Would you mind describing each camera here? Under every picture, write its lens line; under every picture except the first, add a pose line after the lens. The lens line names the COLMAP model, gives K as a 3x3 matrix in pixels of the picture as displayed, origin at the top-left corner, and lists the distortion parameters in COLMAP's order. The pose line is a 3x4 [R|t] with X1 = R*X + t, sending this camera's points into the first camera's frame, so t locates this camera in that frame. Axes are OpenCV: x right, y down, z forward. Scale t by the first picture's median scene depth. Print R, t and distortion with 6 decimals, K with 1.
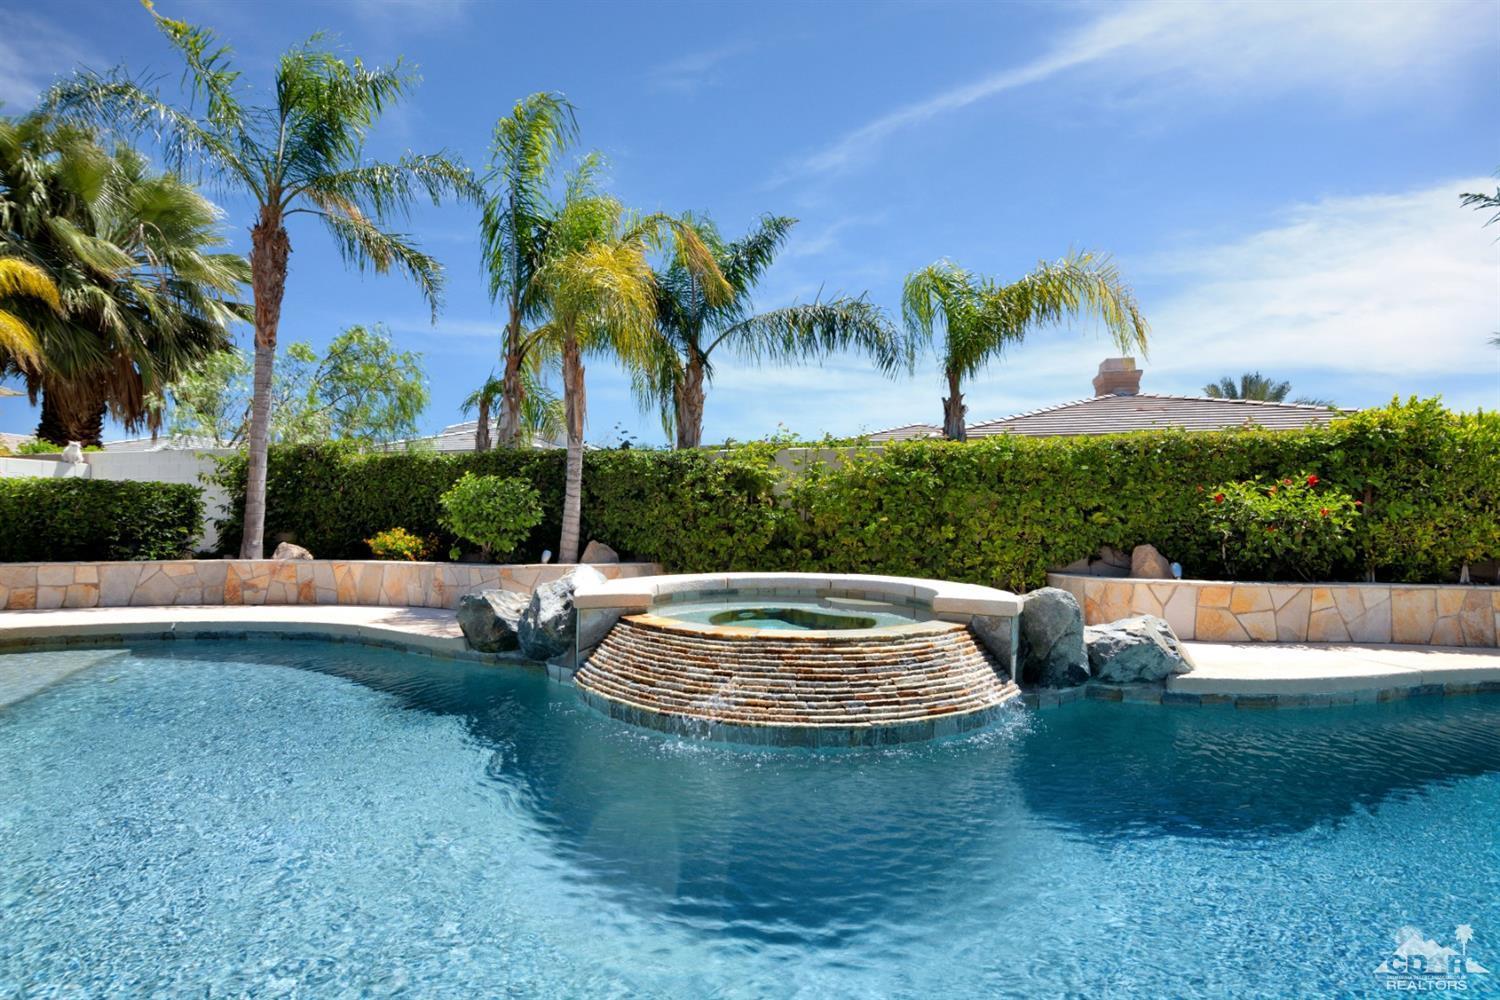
lens RADIAL K [[682.7, 0, 736.0], [0, 682.7, 500.1], [0, 0, 1]] dist [-0.010901, -0.000380]
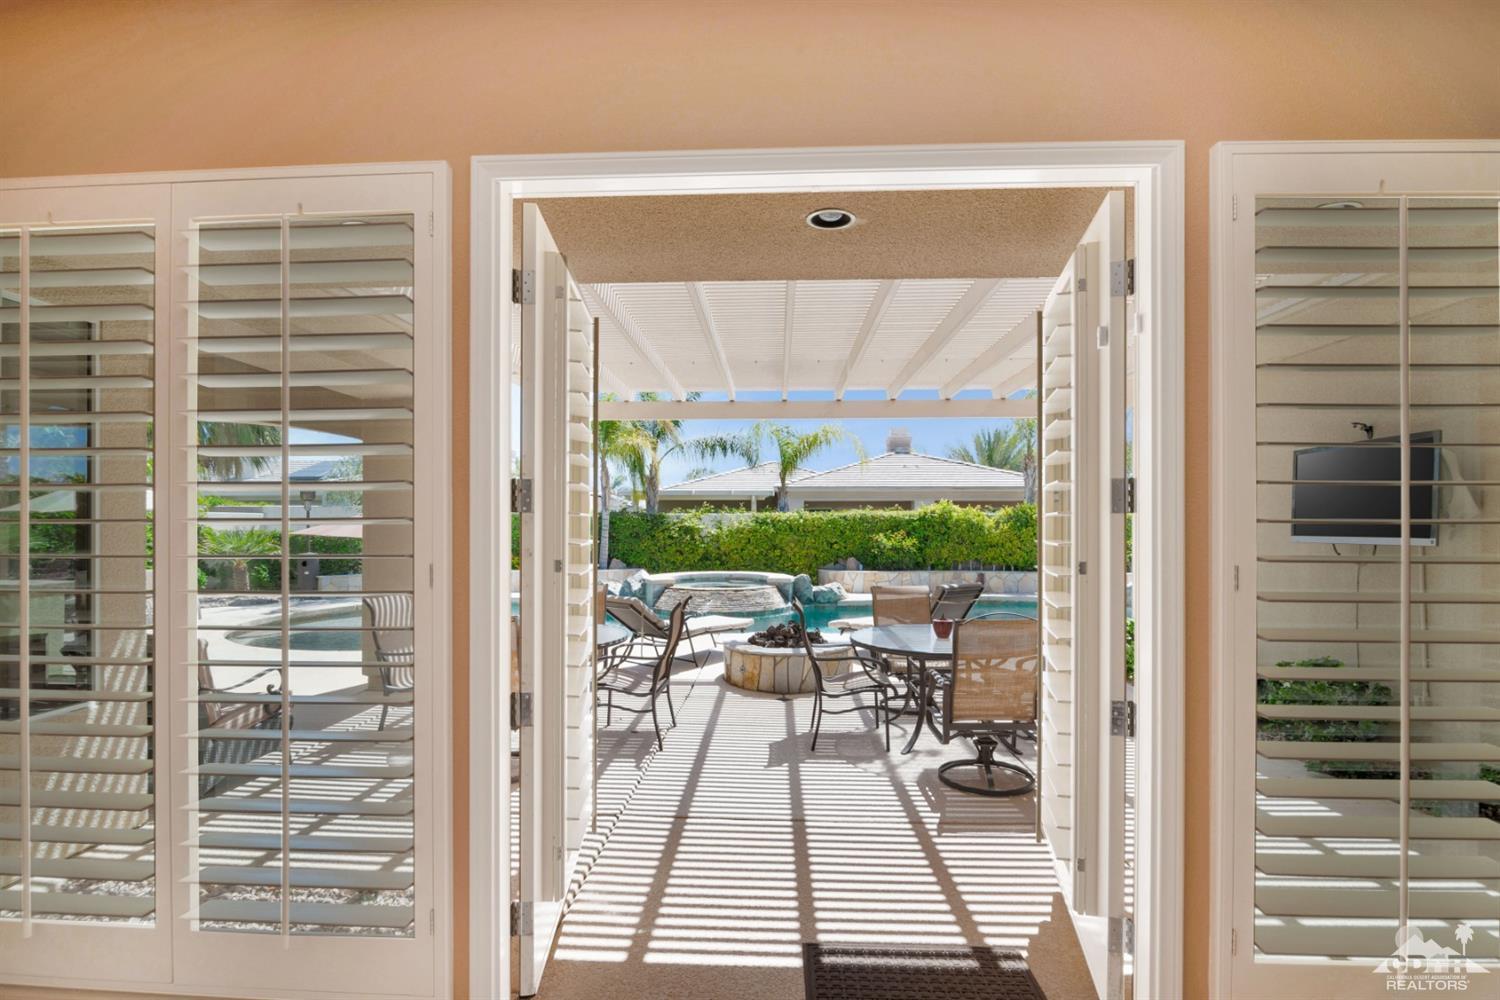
lens RADIAL K [[672.4, 0, 750.8], [0, 672.4, 516.9], [0, 0, 1]] dist [-0.001104, -0.000164]
pose [[0.976439, -0.005256, 0.215732, -0.268617], [0.000011, 0.999705, 0.024308, -0.127909], [-0.215796, -0.023733, 0.976150, -1.195186]]
